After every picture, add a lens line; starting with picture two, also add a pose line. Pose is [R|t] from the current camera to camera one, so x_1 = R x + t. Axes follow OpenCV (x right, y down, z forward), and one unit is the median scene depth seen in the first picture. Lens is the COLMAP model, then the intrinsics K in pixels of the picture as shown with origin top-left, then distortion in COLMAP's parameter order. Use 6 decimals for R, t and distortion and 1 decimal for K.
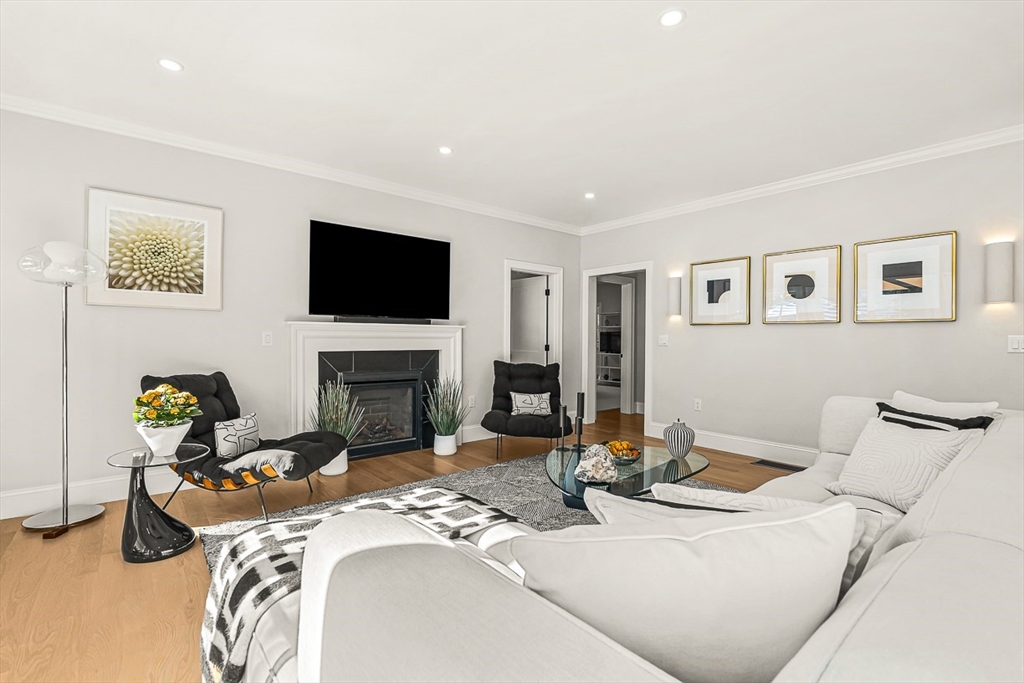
lens RADIAL K [[457.3, 0, 508.7], [0, 457.3, 337.2], [0, 0, 1]] dist [0.000953, -0.000417]
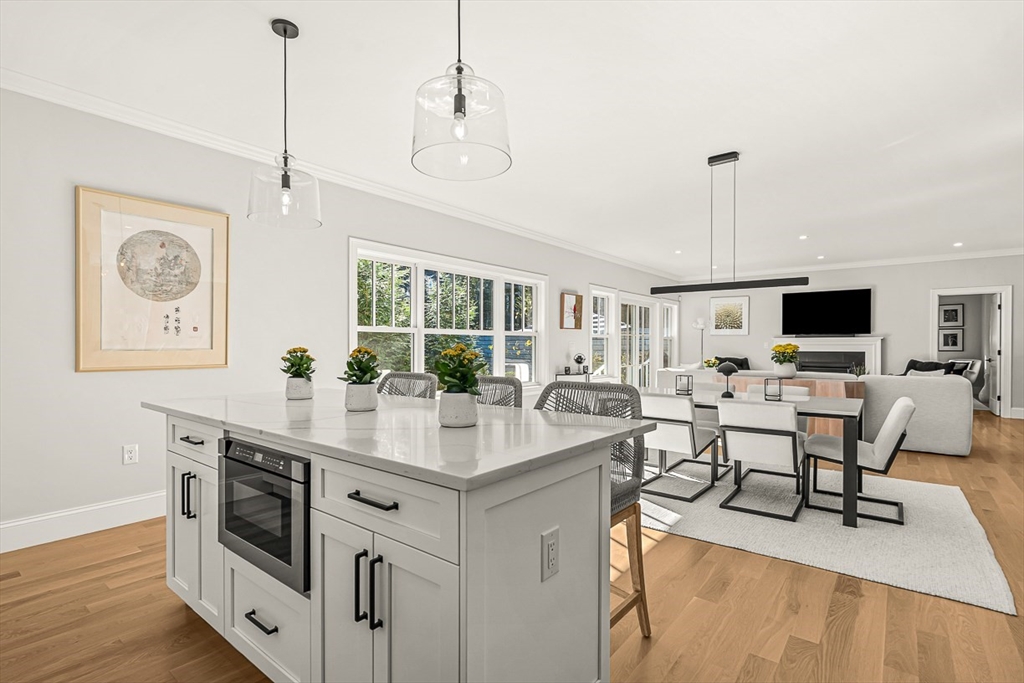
lens RADIAL K [[495.3, 0, 509.5], [0, 495.3, 349.3], [0, 0, 1]] dist [-0.001076, -0.000059]
pose [[0.206910, 0.000585, -0.978360, 1.942864], [0.001554, 0.999998, 0.000927, 0.020821], [0.978359, -0.001713, 0.206909, -0.965803]]
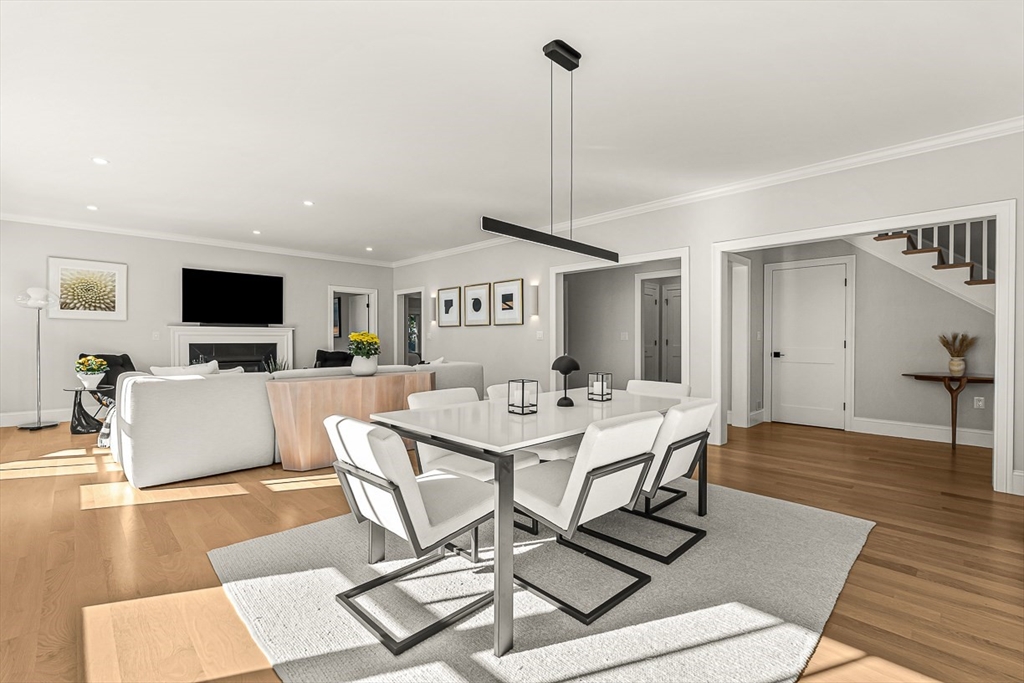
lens RADIAL K [[457.3, 0, 513.6], [0, 457.3, 340.6], [0, 0, 1]] dist [0.000953, -0.000417]
pose [[0.996704, -0.007442, 0.080786, 0.776999], [0.007142, 0.999966, 0.004010, 0.026149], [-0.080814, -0.003420, 0.996723, -0.960214]]
